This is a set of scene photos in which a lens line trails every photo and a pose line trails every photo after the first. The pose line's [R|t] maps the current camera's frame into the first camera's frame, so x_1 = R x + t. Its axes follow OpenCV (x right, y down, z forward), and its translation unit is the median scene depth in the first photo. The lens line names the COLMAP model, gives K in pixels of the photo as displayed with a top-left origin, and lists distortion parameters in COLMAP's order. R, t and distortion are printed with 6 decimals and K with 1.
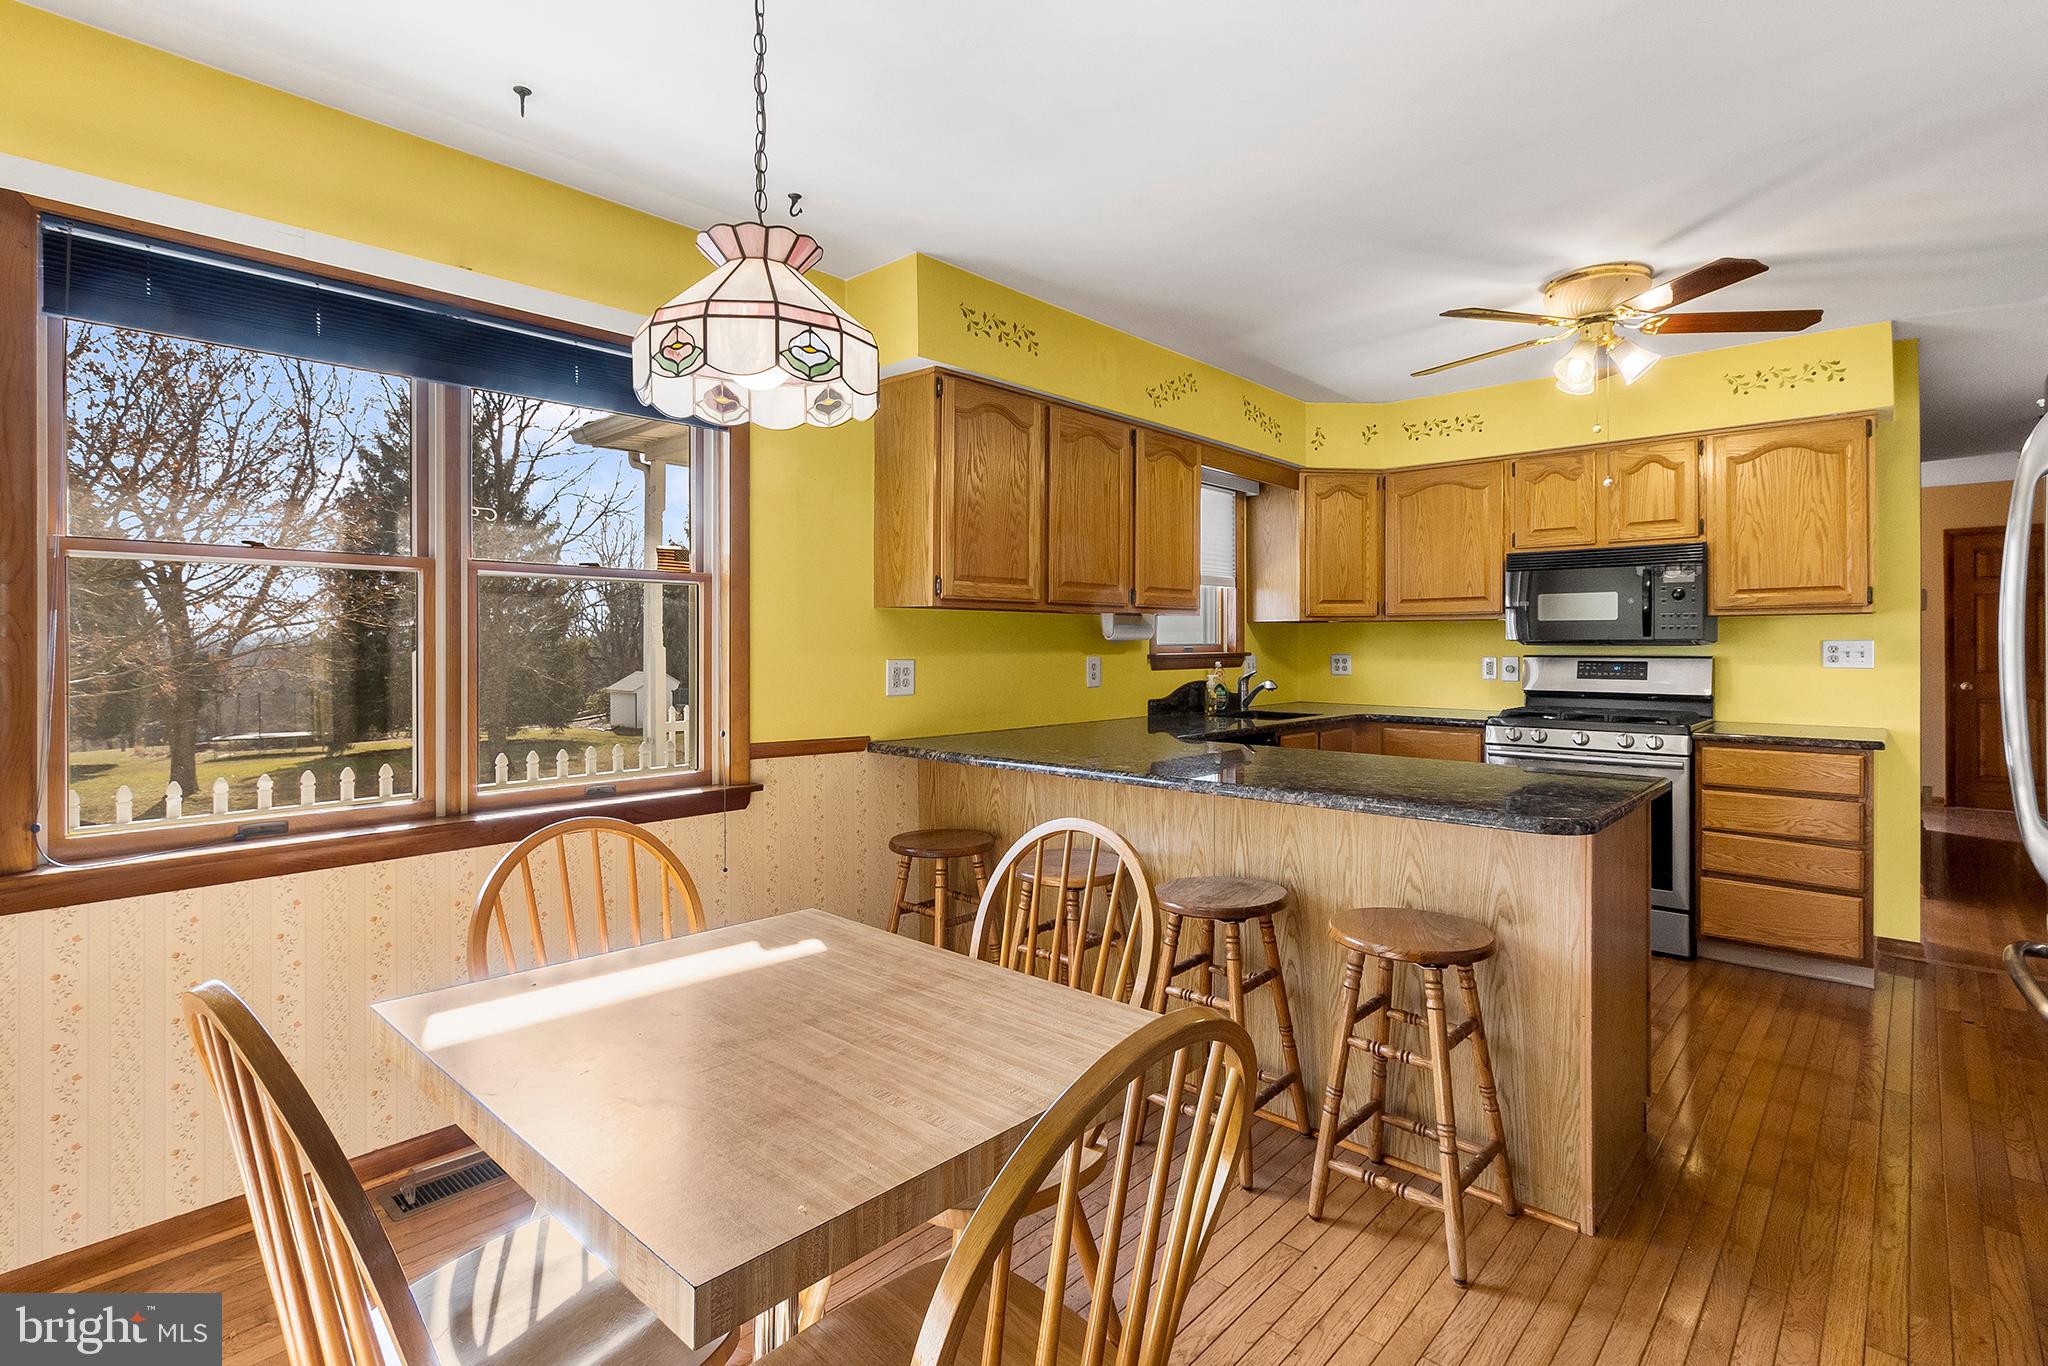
lens RADIAL K [[991.0, 0, 1024.0], [0, 991.0, 683.0], [0, 0, 1]] dist [-0.001549, -0.000010]
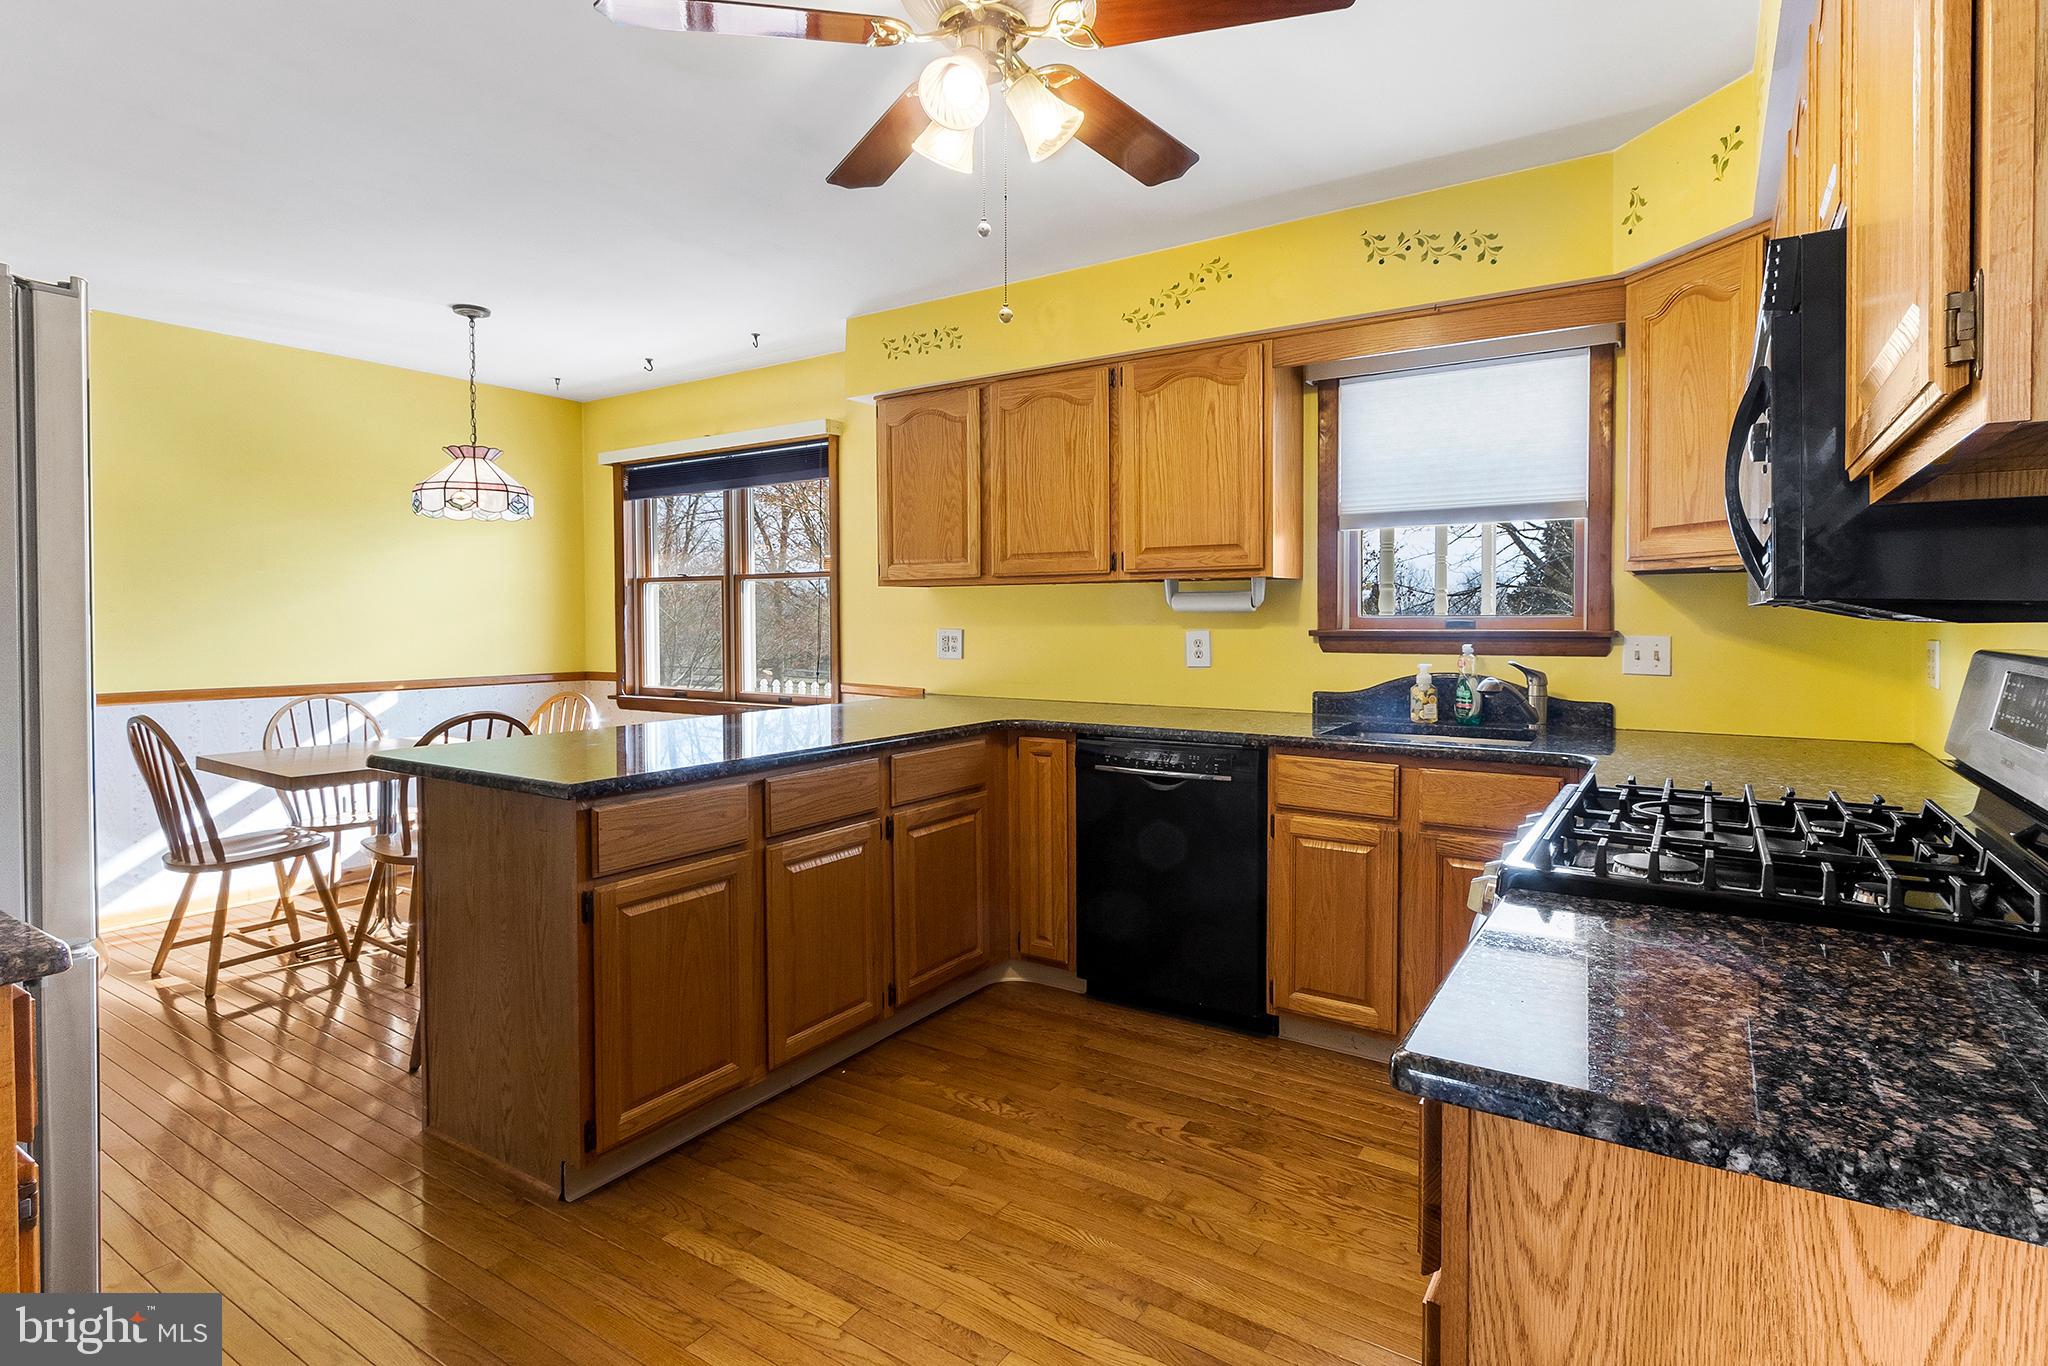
lens RADIAL K [[1022.0, 0, 1028.3], [0, 1022.0, 619.7], [0, 0, 1]] dist [0.001996, 0.000275]
pose [[0.164306, 0.013156, -0.986322, 0.982162], [-0.029622, 0.999526, 0.008398, -0.042739], [0.985964, 0.027837, 0.164618, 0.790454]]
